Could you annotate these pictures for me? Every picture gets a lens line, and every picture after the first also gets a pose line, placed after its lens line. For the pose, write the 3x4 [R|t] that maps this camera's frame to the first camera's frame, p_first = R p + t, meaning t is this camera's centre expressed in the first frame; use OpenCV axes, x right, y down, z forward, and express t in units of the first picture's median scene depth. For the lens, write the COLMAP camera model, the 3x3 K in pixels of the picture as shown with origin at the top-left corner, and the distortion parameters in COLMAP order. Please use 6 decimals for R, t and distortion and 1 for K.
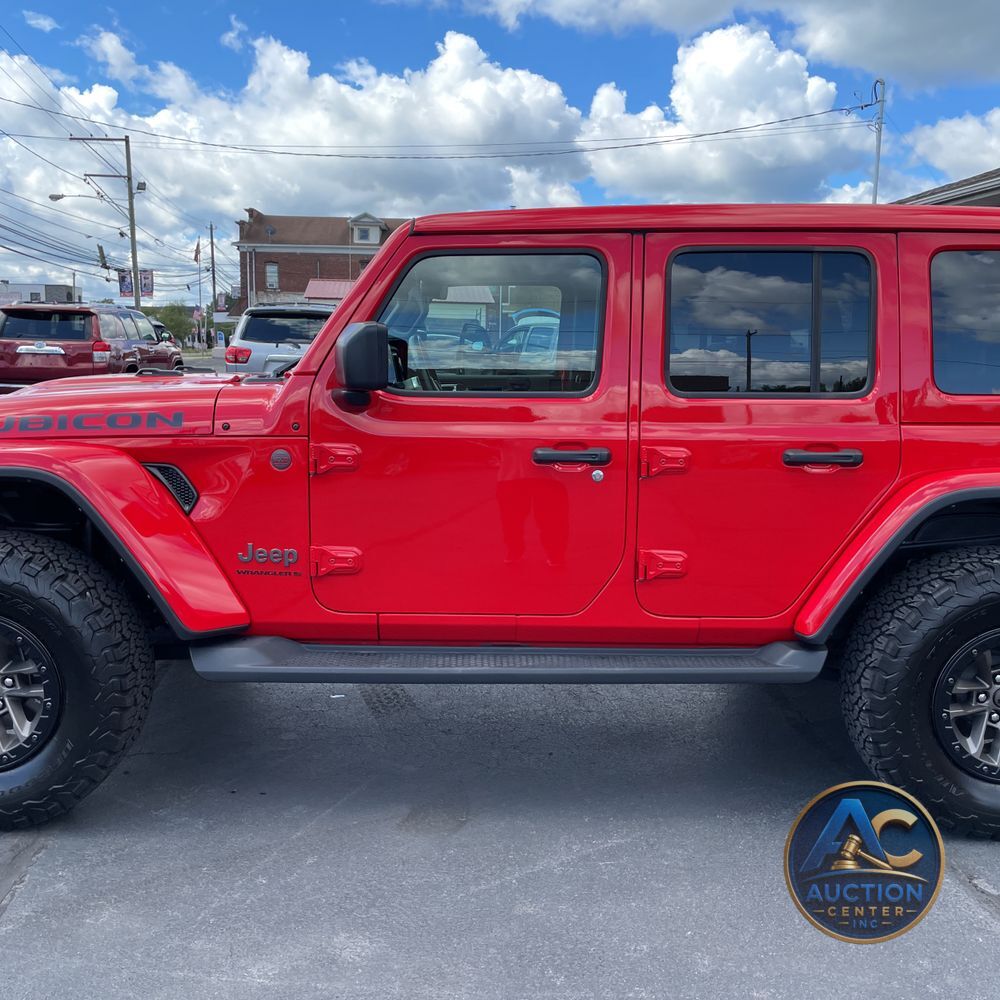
lens RADIAL K [[999.8, 0, 496.8], [0, 999.8, 505.5], [0, 0, 1]] dist [0.046923, 0.000000]
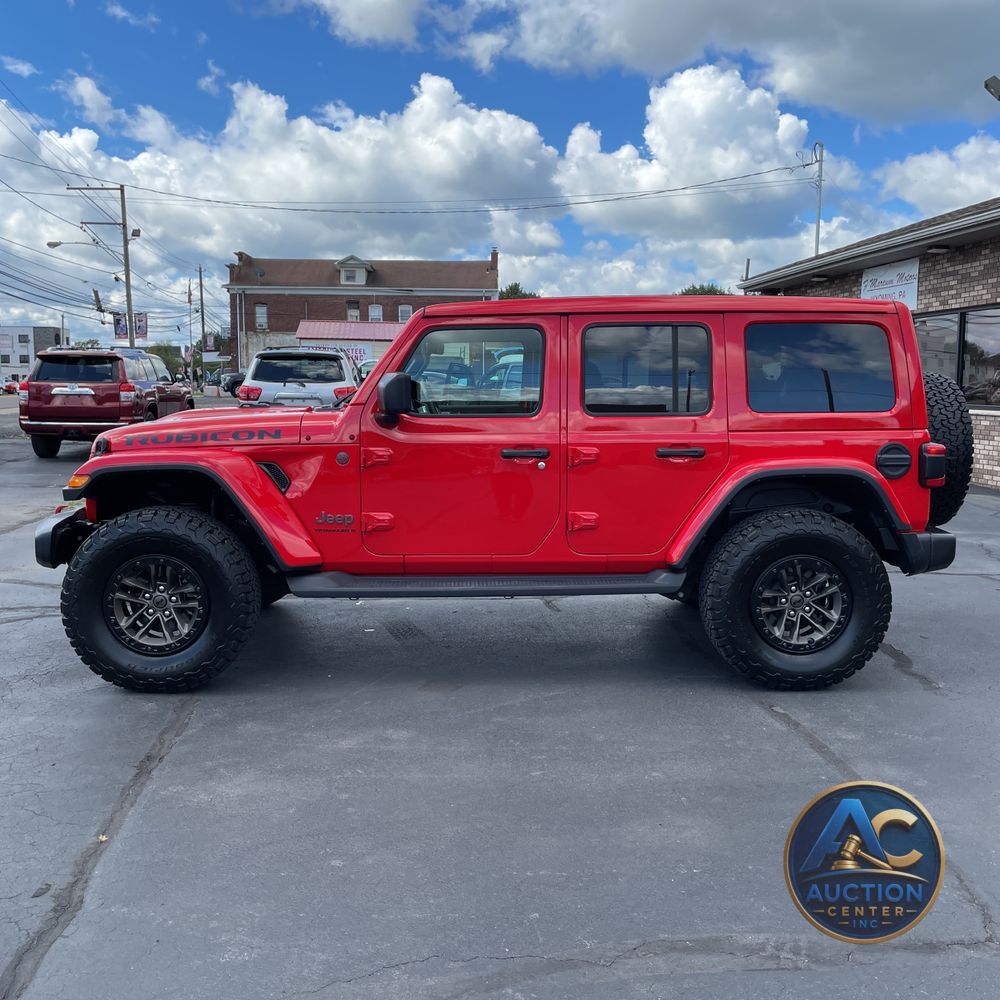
lens RADIAL K [[999.8, 0, 536.0], [0, 999.8, 496.5], [0, 0, 1]] dist [0.046923, 0.000000]
pose [[0.998283, -0.017914, 0.055770, 0.003074], [0.020253, 0.998926, -0.041665, 0.082205], [-0.054964, 0.042723, 0.997574, -0.570229]]
